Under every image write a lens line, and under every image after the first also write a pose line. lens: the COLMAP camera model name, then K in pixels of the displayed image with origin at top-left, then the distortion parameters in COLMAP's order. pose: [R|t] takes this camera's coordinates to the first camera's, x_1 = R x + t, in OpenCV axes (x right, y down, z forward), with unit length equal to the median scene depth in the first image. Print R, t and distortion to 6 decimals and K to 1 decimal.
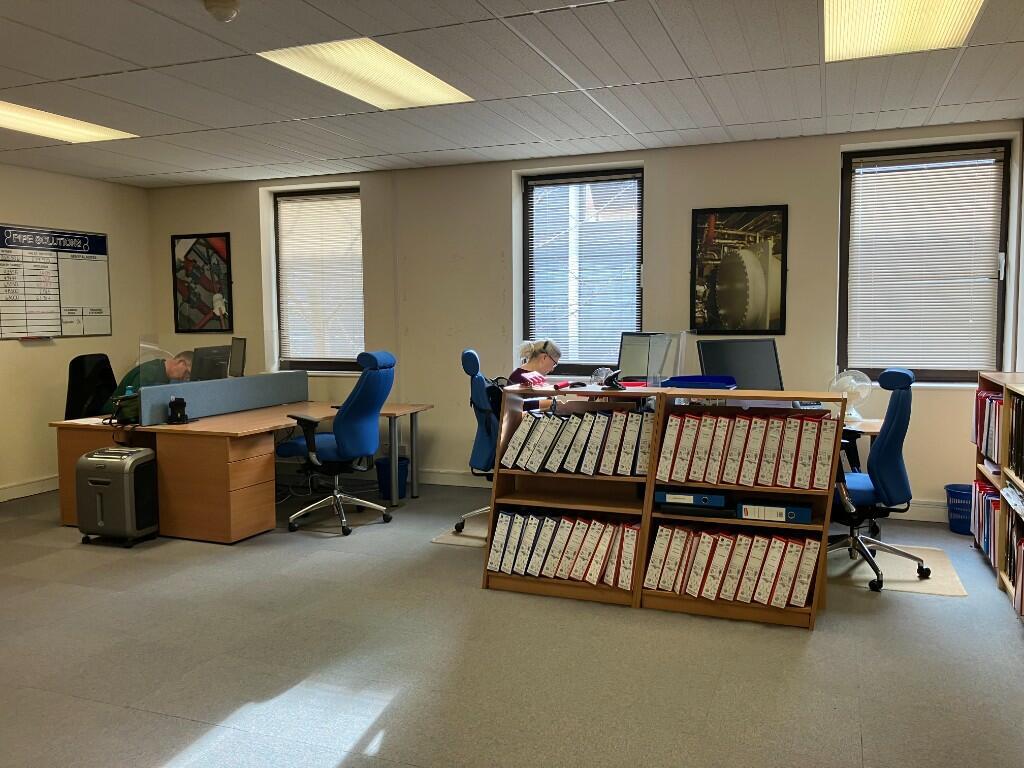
lens RADIAL K [[832.3, 0, 512.2], [0, 832.3, 383.2], [0, 0, 1]] dist [0.022317, -0.028750]
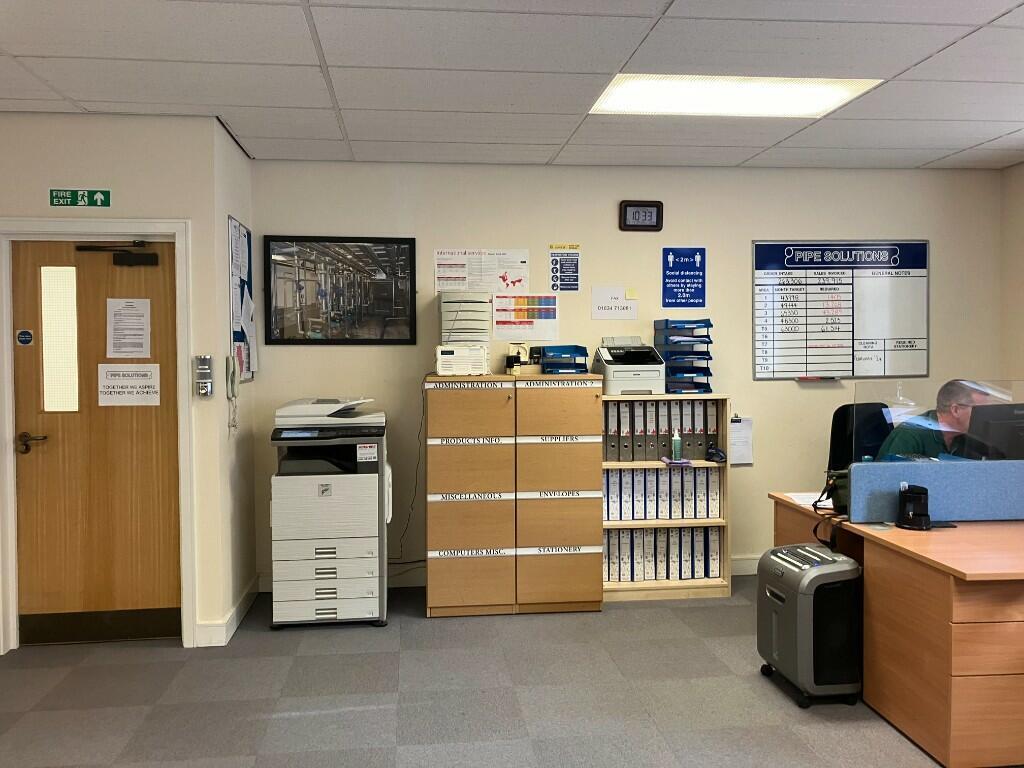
lens RADIAL K [[832.3, 0, 507.8], [0, 832.3, 382.3], [0, 0, 1]] dist [0.022317, -0.028750]
pose [[0.459938, 0.035287, -0.887250, 0.005533], [-0.066888, 0.997748, 0.005008, -0.035145], [0.885428, 0.057043, 0.461262, 0.373664]]
